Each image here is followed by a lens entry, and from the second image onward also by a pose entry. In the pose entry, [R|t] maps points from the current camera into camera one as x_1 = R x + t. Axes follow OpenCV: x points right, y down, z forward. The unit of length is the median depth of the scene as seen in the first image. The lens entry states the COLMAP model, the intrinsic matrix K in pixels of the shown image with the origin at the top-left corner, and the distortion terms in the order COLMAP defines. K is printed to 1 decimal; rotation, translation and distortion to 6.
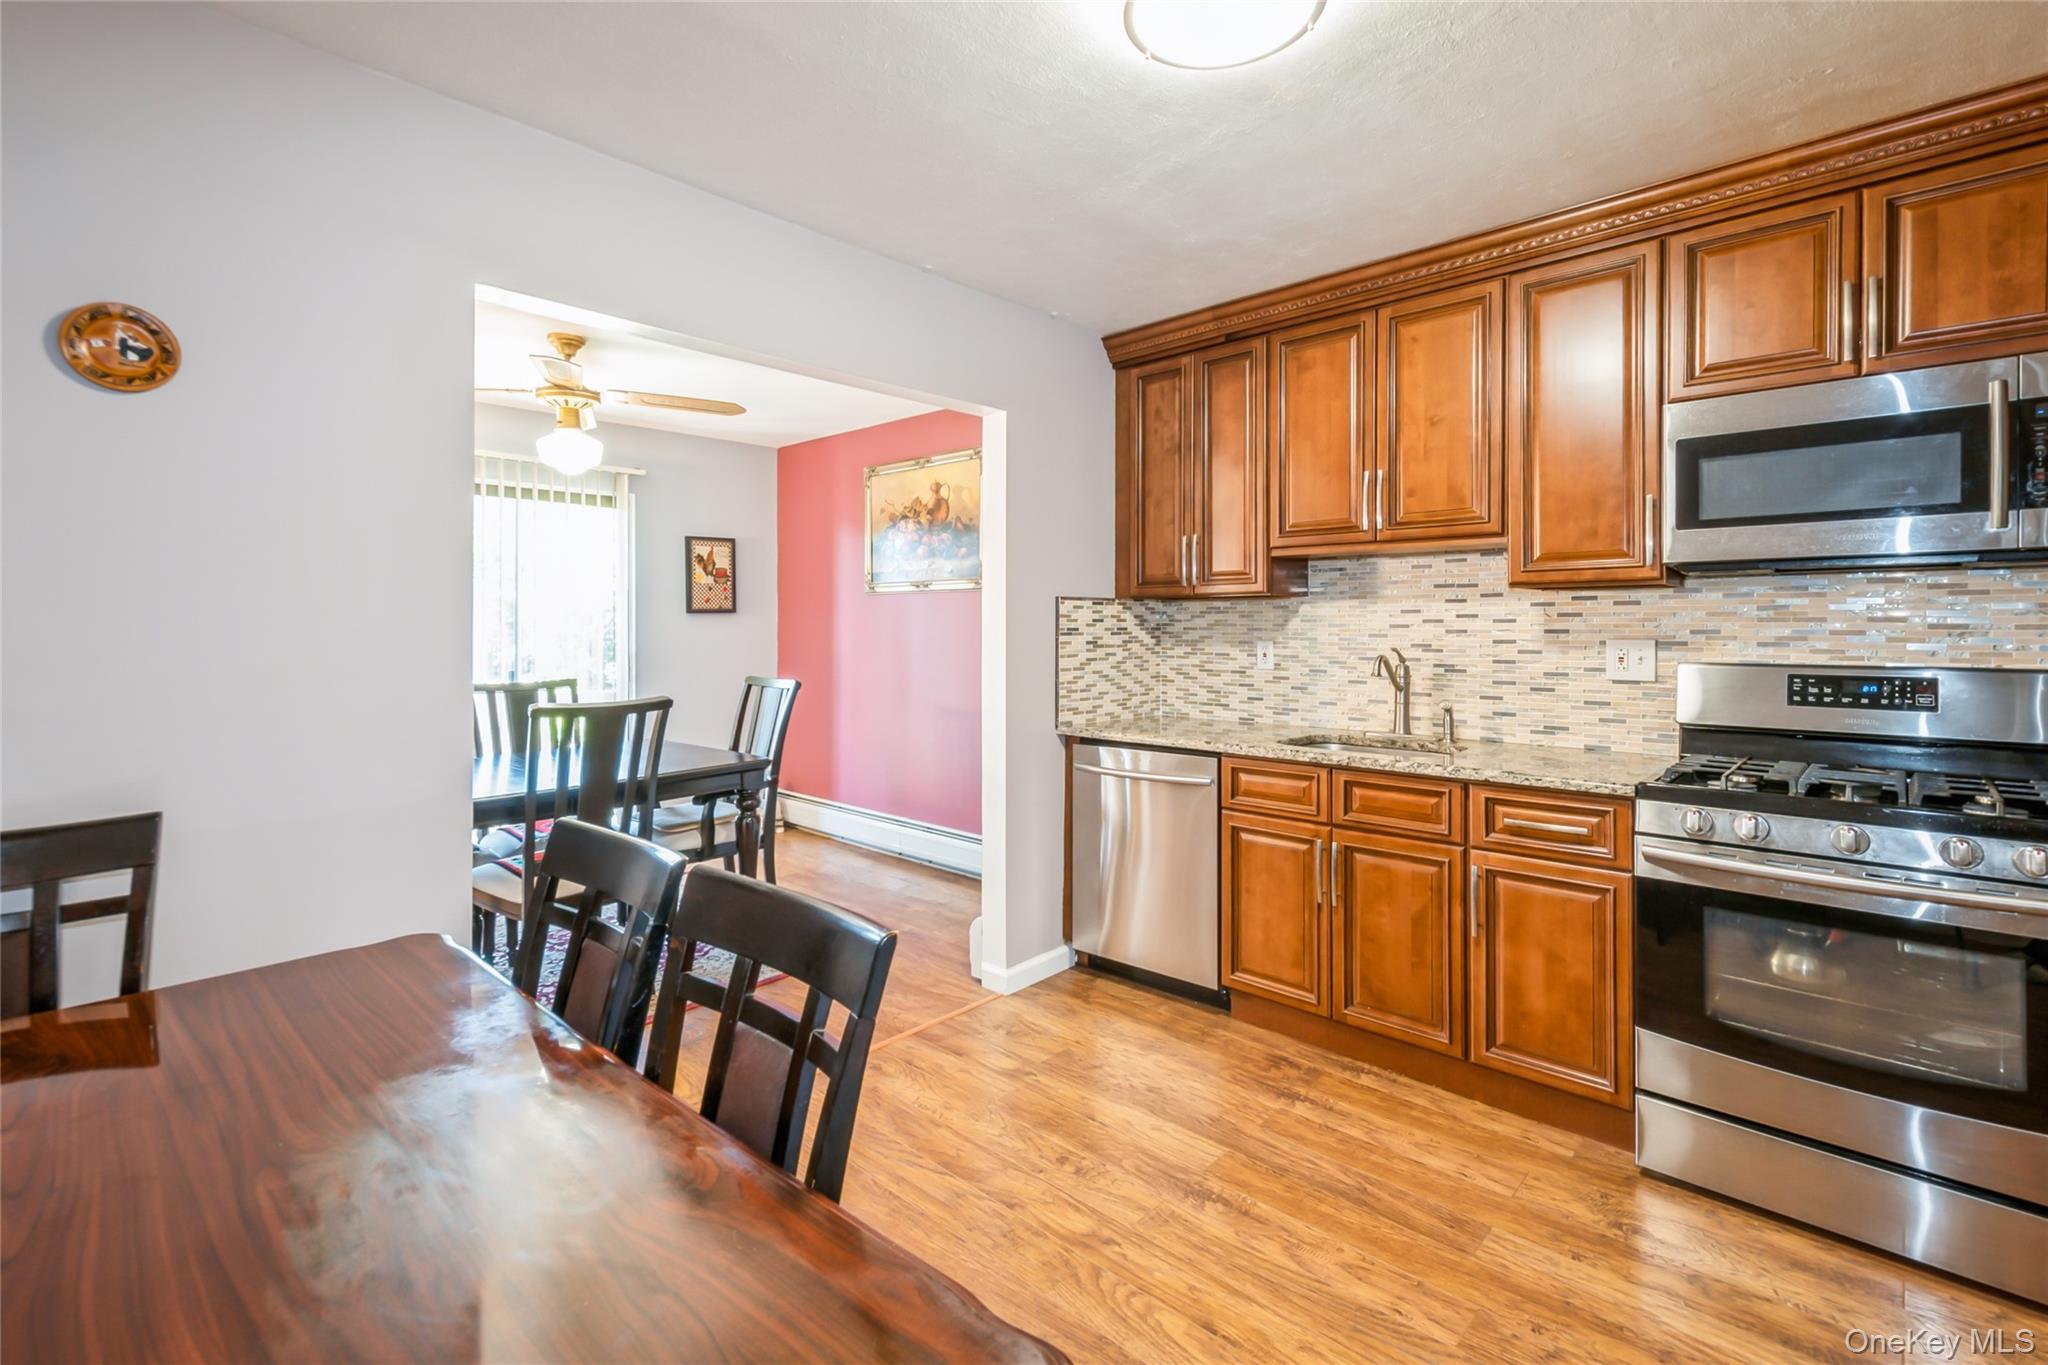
lens RADIAL K [[919.5, 0, 1032.0], [0, 919.5, 619.1], [0, 0, 1]] dist [0.024885, -0.011870]
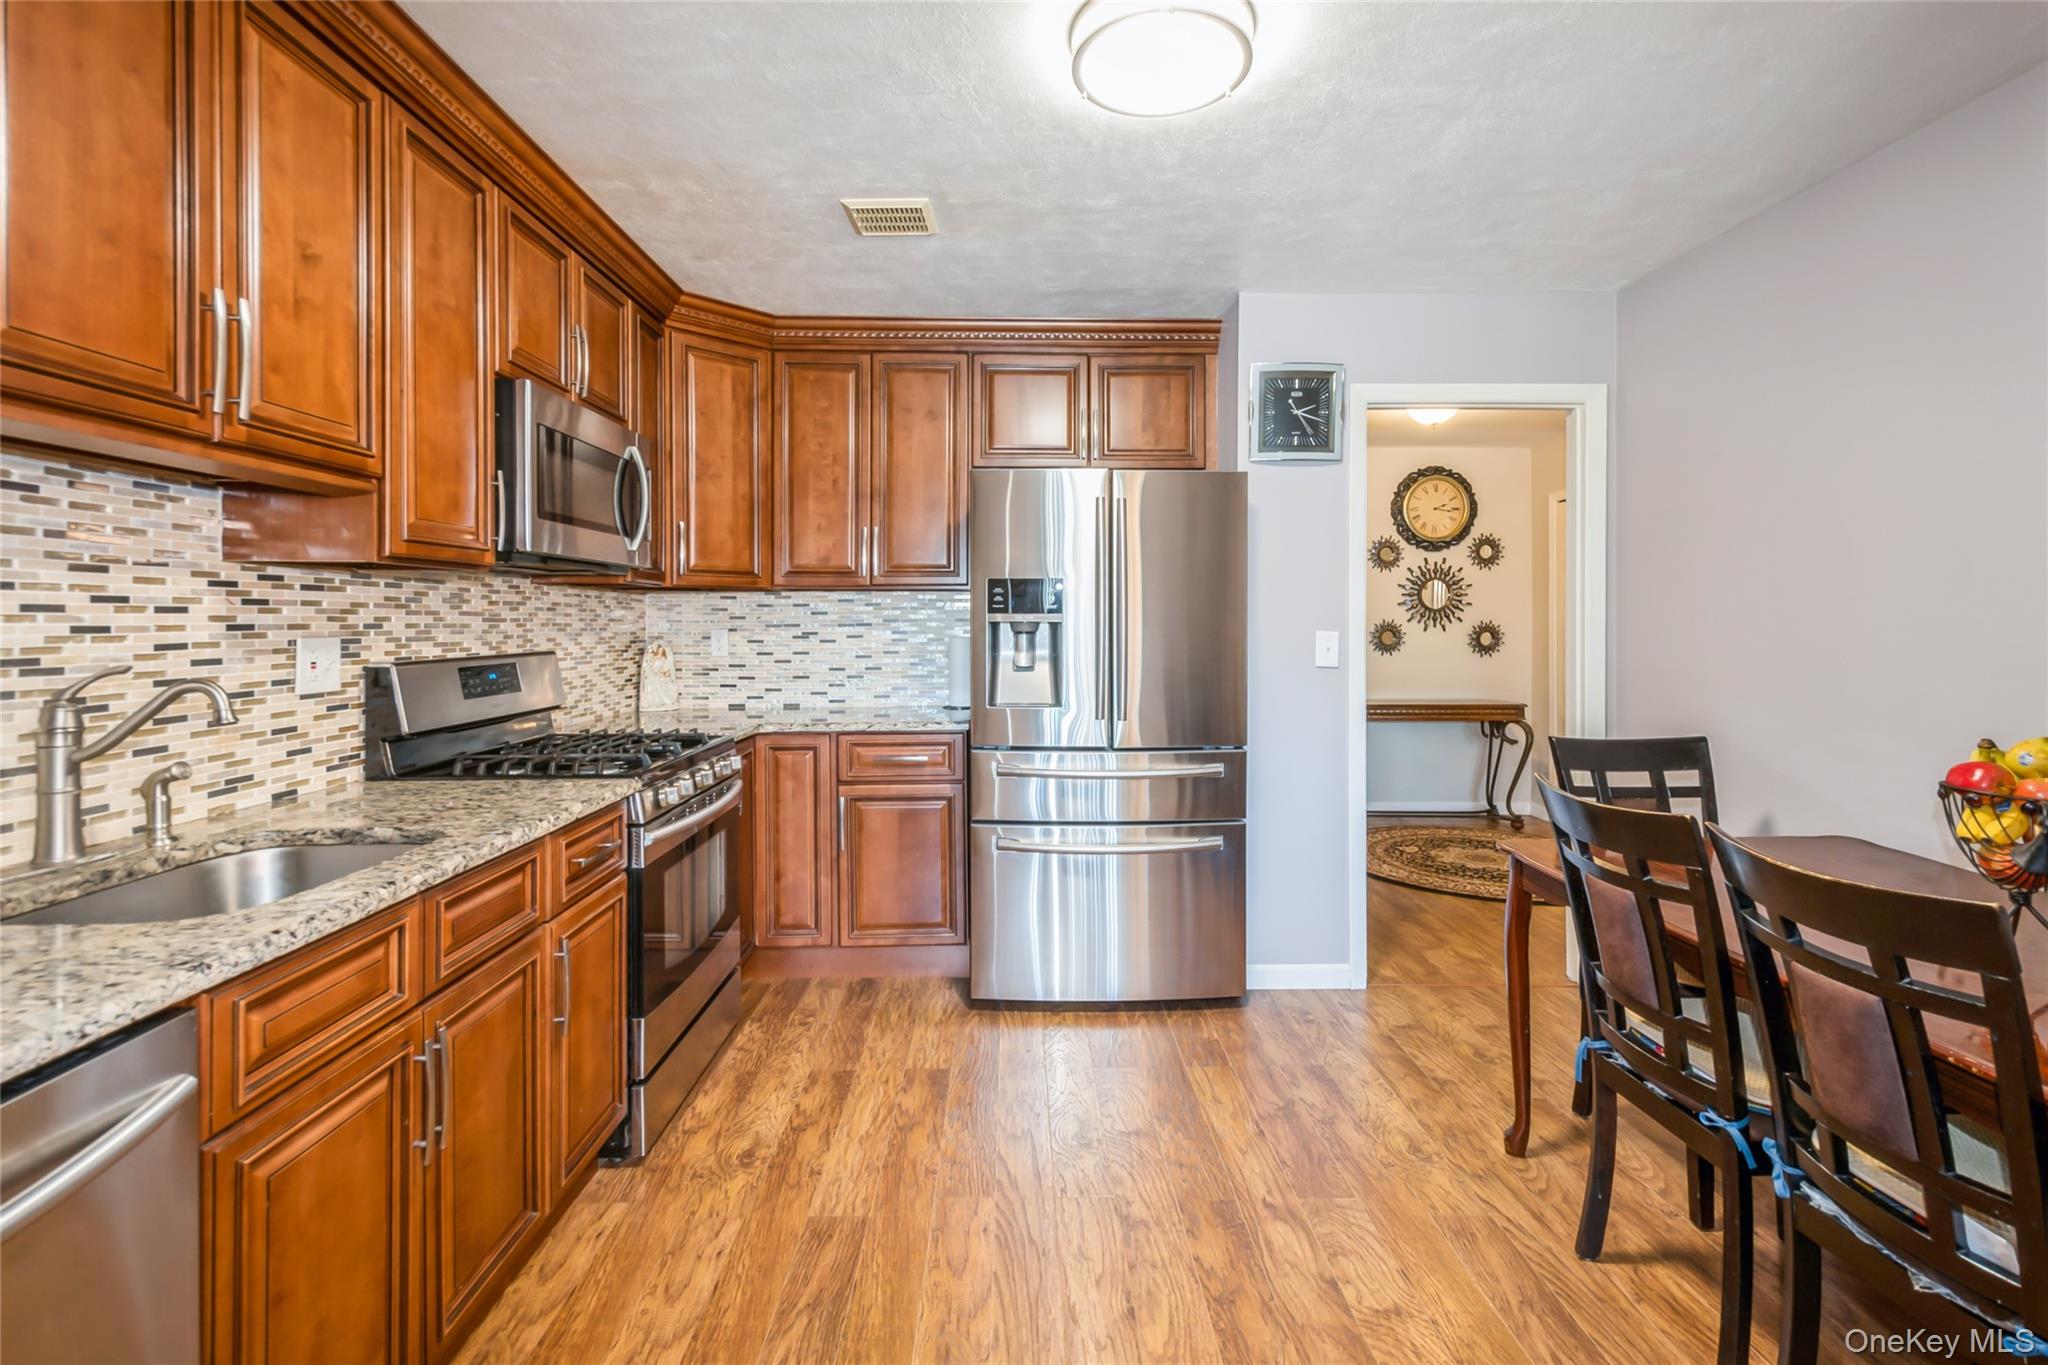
lens RADIAL K [[919.5, 0, 1032.0], [0, 919.5, 619.1], [0, 0, 1]] dist [0.024885, -0.011870]
pose [[-0.700881, 0.001535, 0.713277, -0.262801], [-0.004076, 0.999973, -0.006157, 0.008908], [-0.713267, -0.007223, -0.700855, 1.036508]]
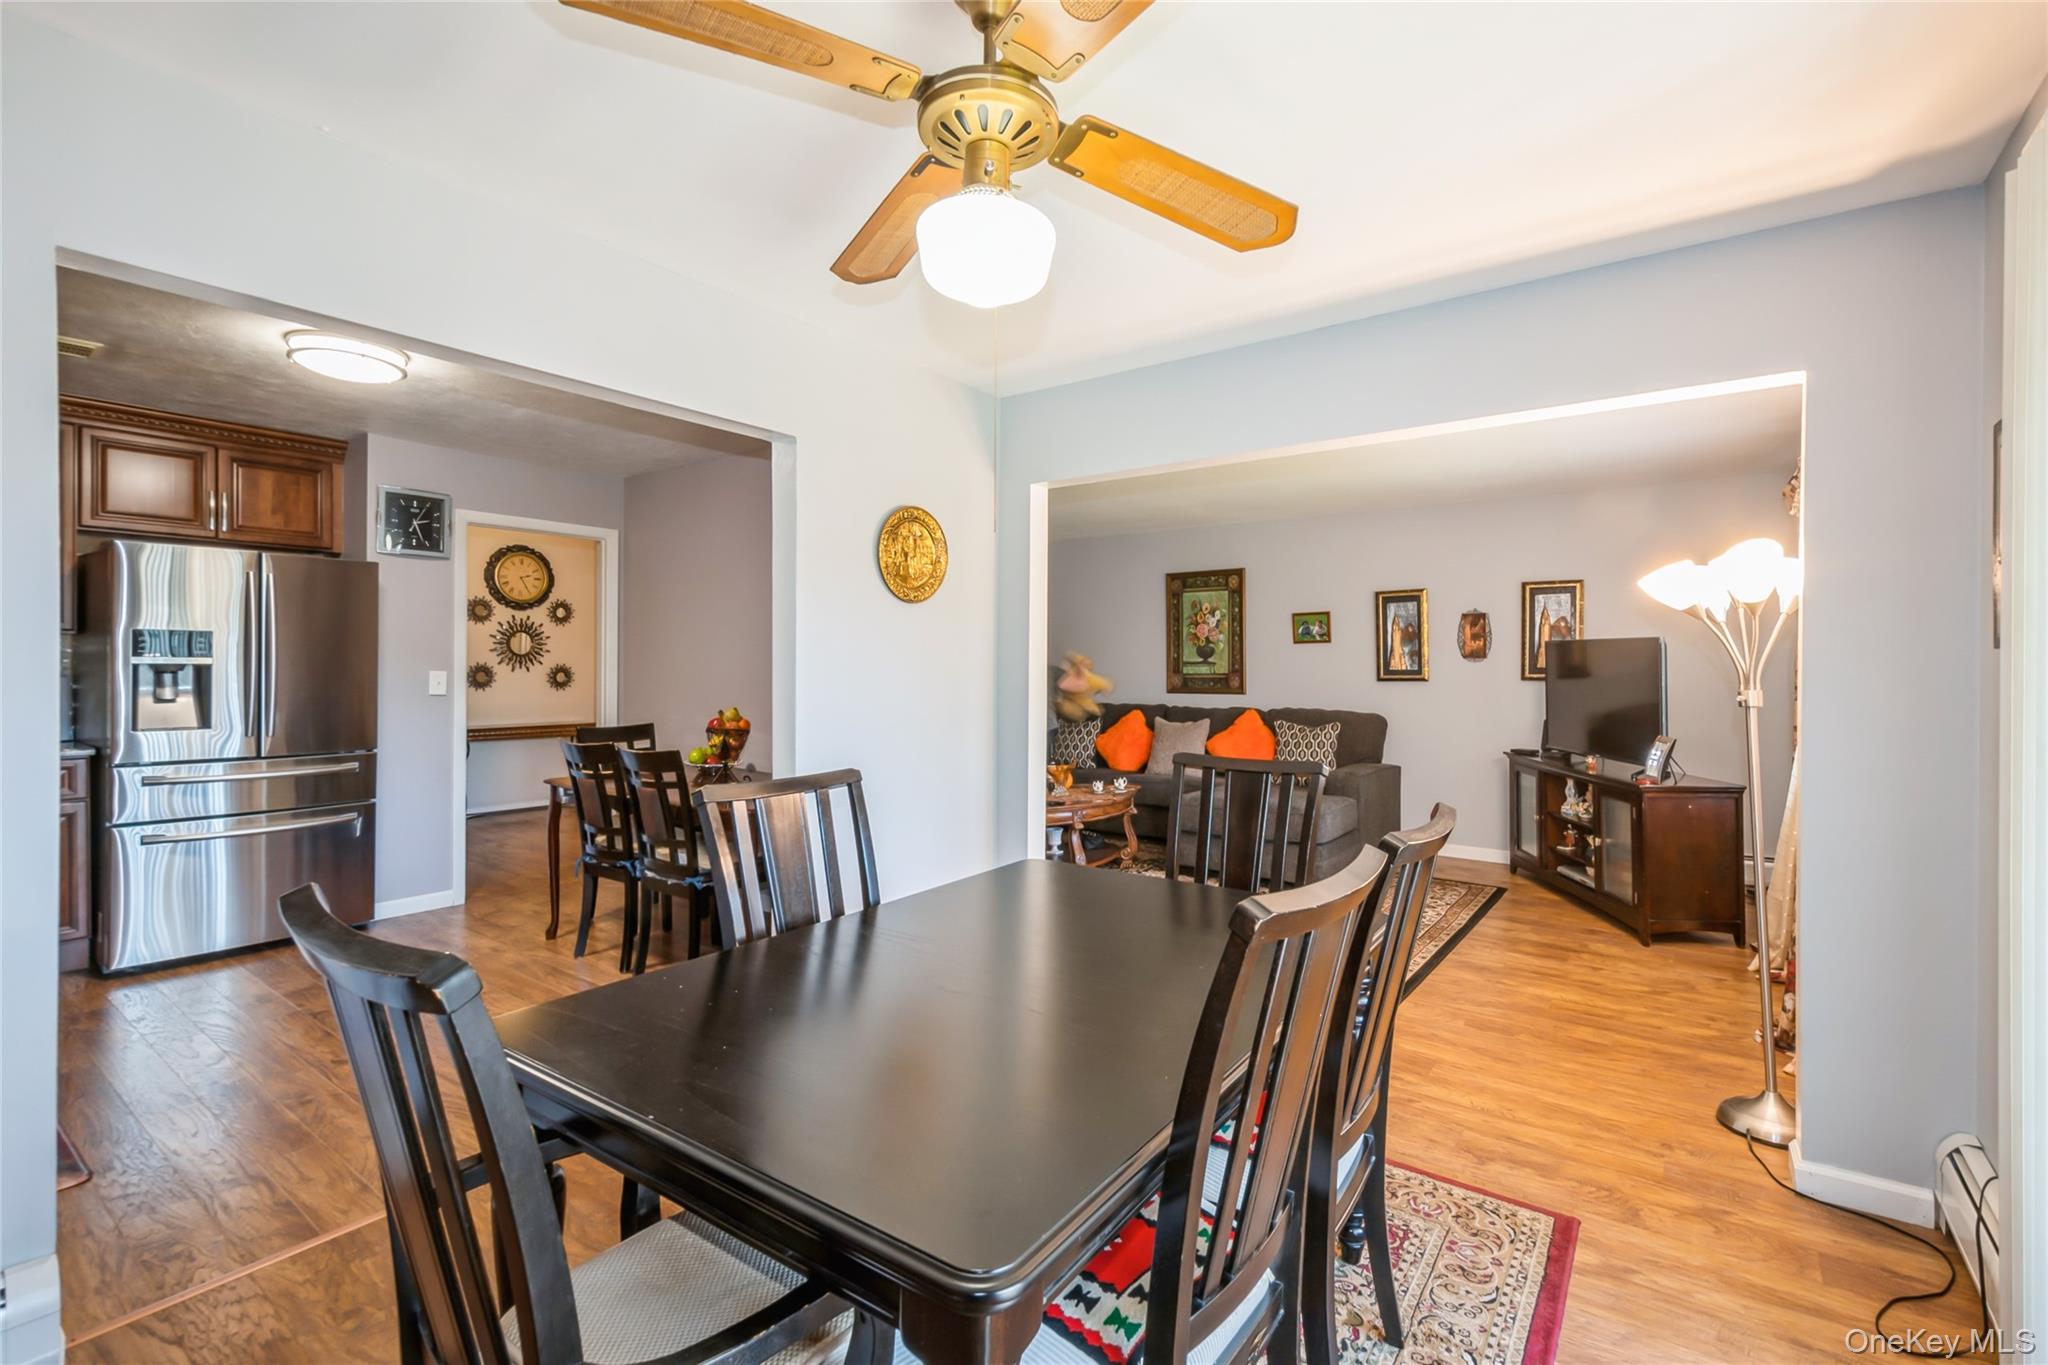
lens RADIAL K [[907.6, 0, 1026.3], [0, 907.6, 667.3], [0, 0, 1]] dist [0.016131, -0.000425]
pose [[-0.993448, -0.006877, -0.114075, -0.582947], [-0.006471, 0.999971, -0.003929, 0.008135], [0.114099, -0.003165, -0.993464, 1.755977]]
